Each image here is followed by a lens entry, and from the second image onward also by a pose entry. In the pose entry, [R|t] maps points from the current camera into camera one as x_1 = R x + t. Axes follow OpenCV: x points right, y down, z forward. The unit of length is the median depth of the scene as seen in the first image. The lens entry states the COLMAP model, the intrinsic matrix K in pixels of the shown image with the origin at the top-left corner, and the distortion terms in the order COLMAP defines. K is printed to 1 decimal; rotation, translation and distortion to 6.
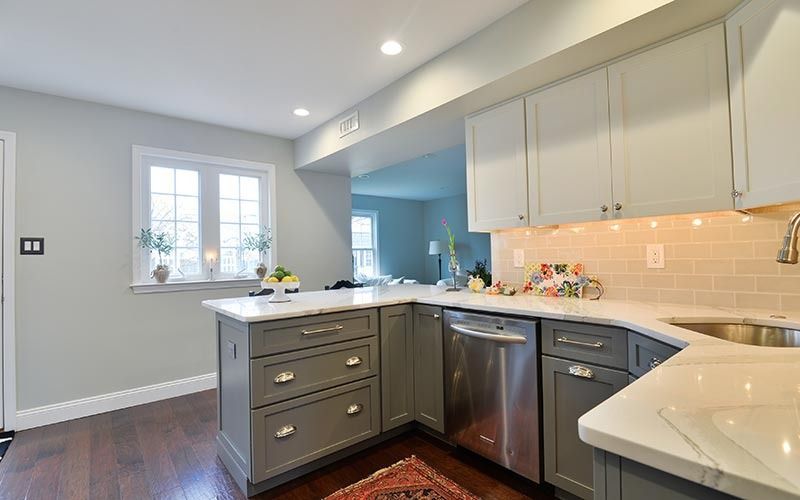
lens RADIAL K [[363.9, 0, 400.0], [0, 363.9, 250.0], [0, 0, 1]] dist [-0.001008, -0.000308]
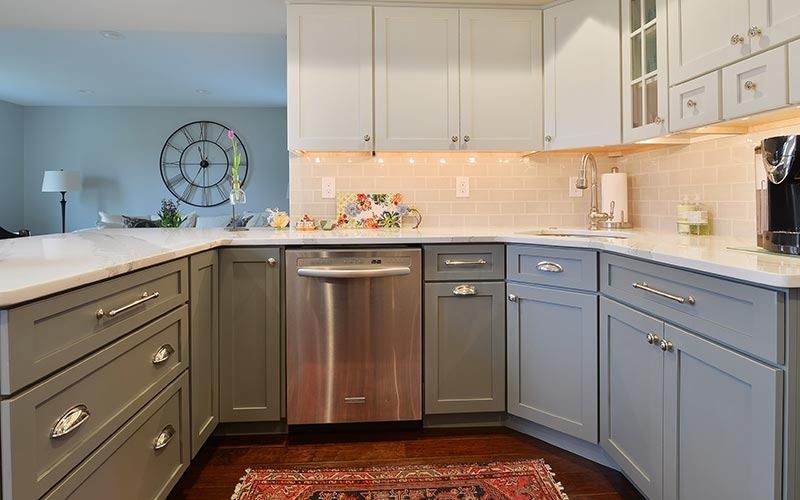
lens RADIAL K [[410.1, 0, 394.2], [0, 410.1, 198.5], [0, 0, 1]] dist [0.001224, -0.010076]
pose [[0.603653, 0.022975, 0.796916, -0.402705], [-0.023301, 0.999666, -0.011171, 0.062773], [-0.796906, -0.011826, 0.603987, 0.321739]]
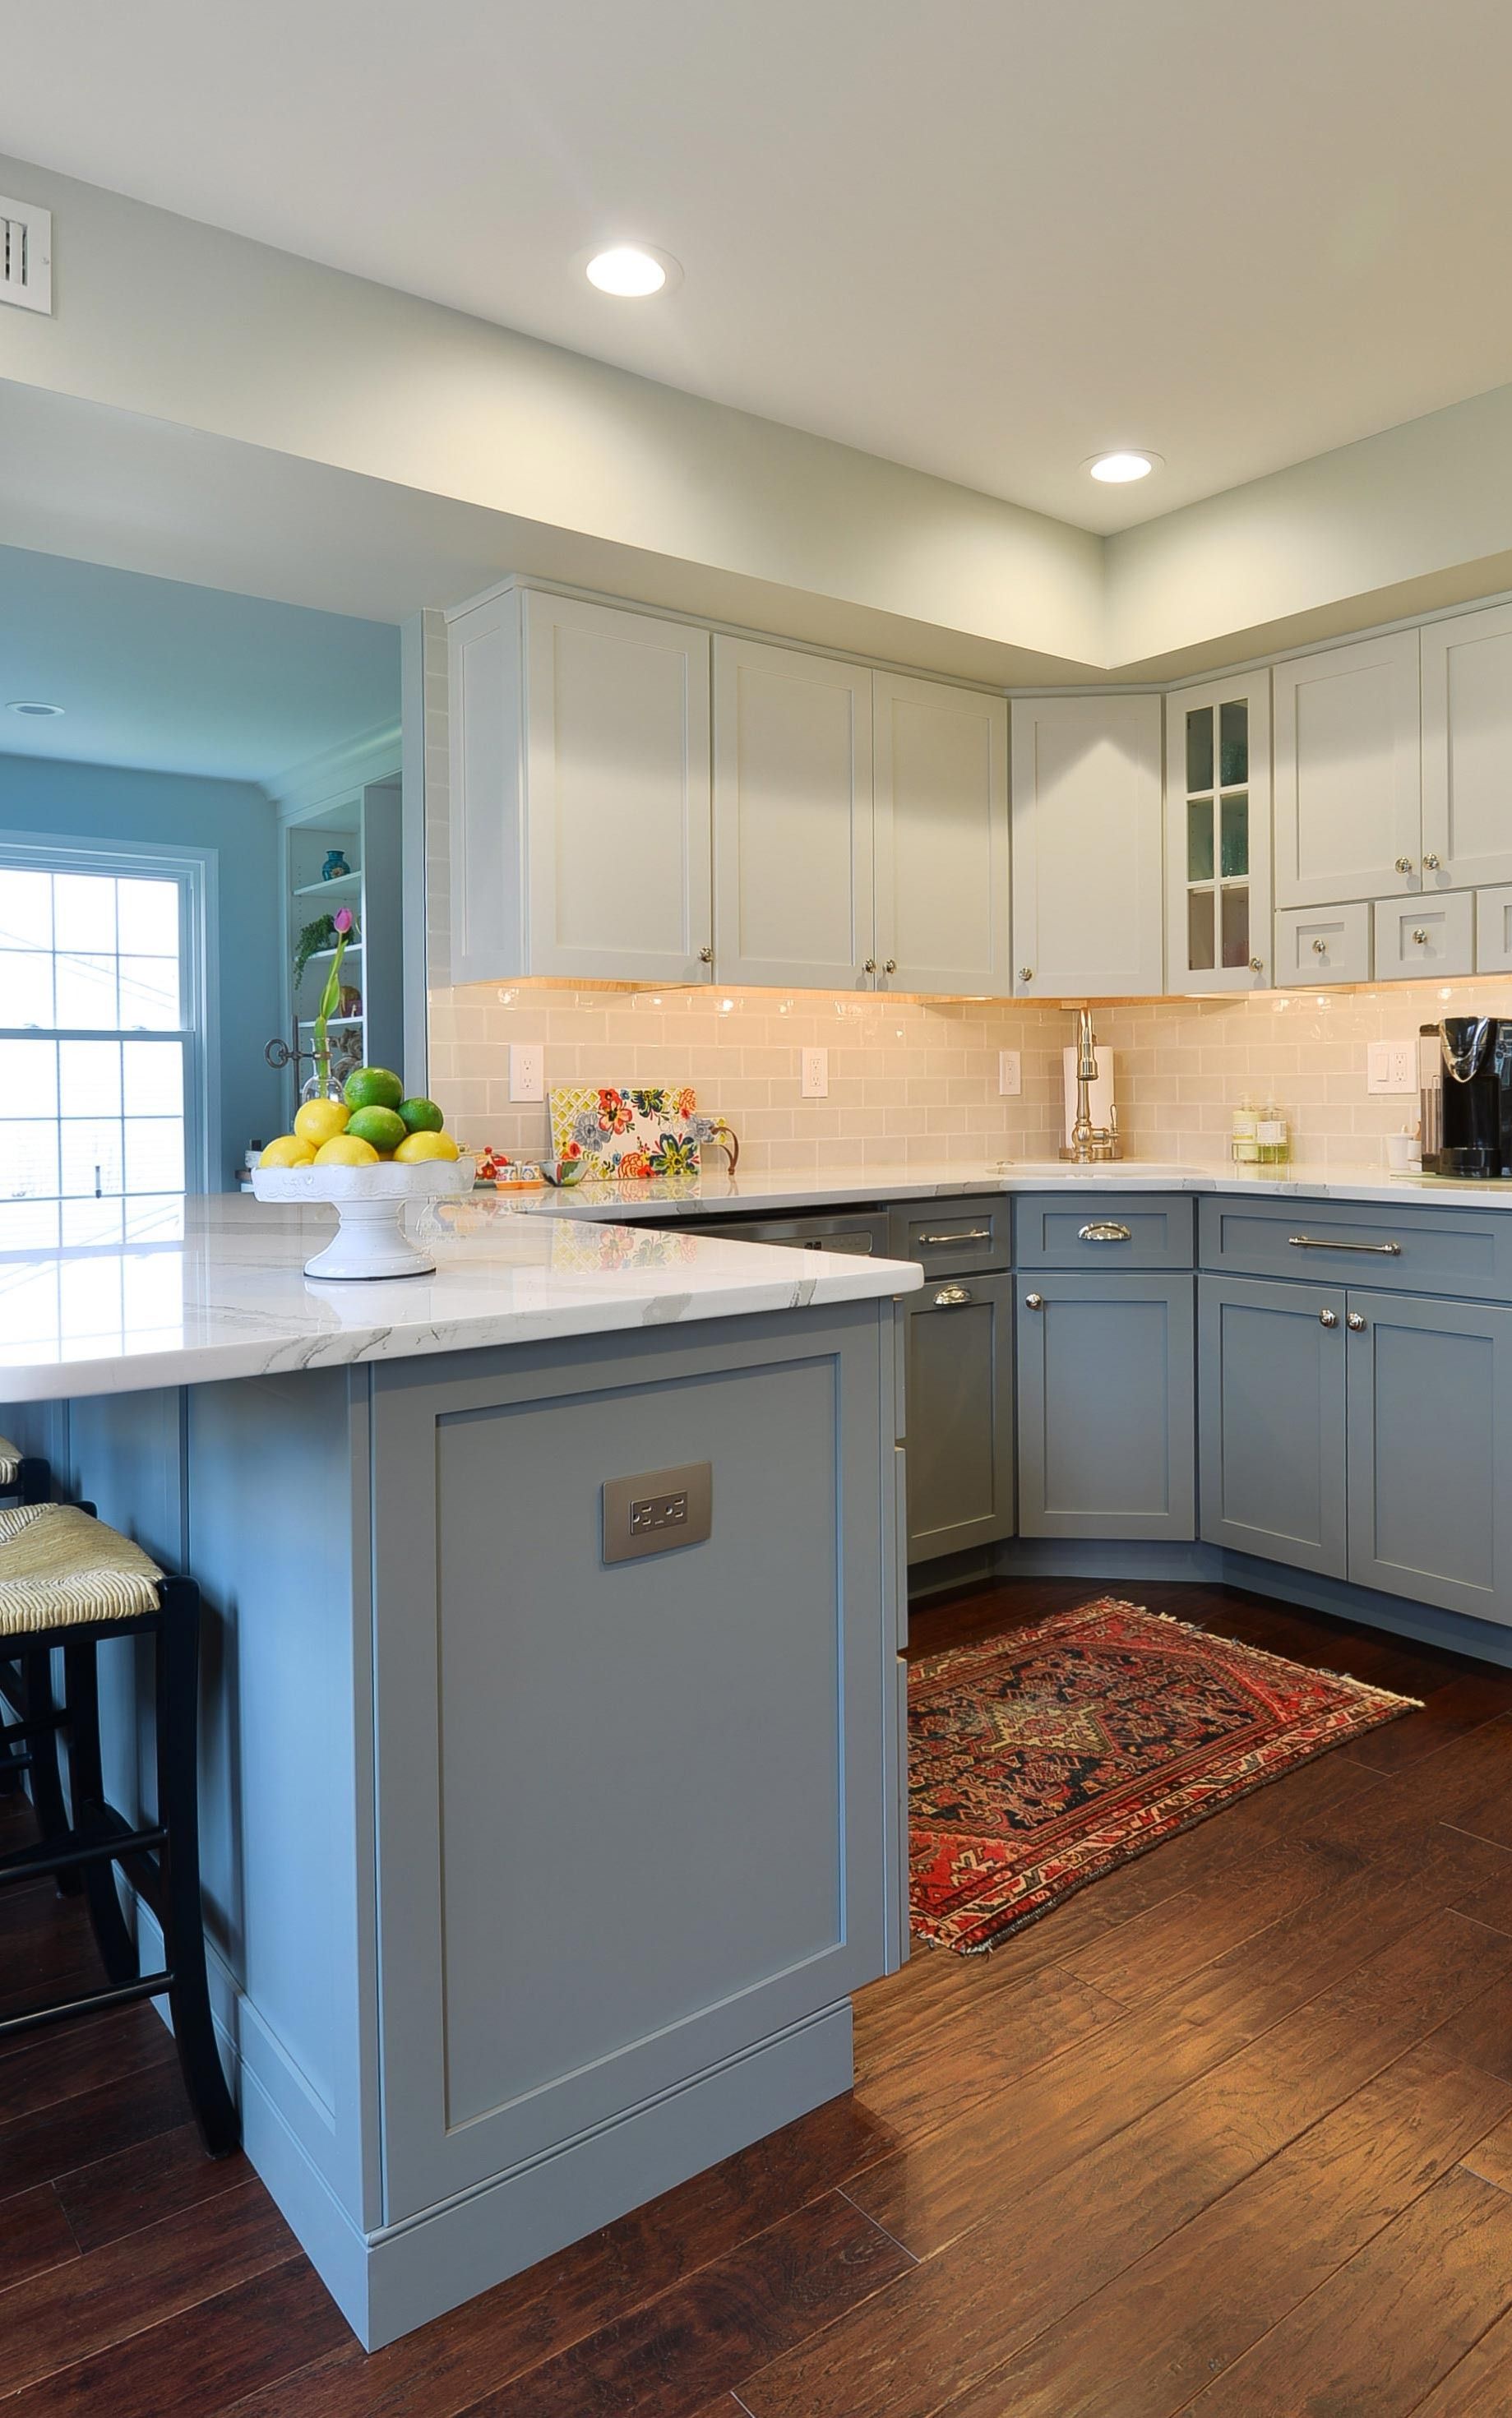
lens RADIAL K [[1515.0, 0, 763.8], [0, 1515.0, 1102.0], [0, 0, 1]] dist [-0.001654, -0.000288]
pose [[0.037692, 0.011151, 0.999227, -1.116835], [-0.011662, 0.999875, -0.010718, 0.067399], [-0.999221, -0.011249, 0.037817, 0.838624]]
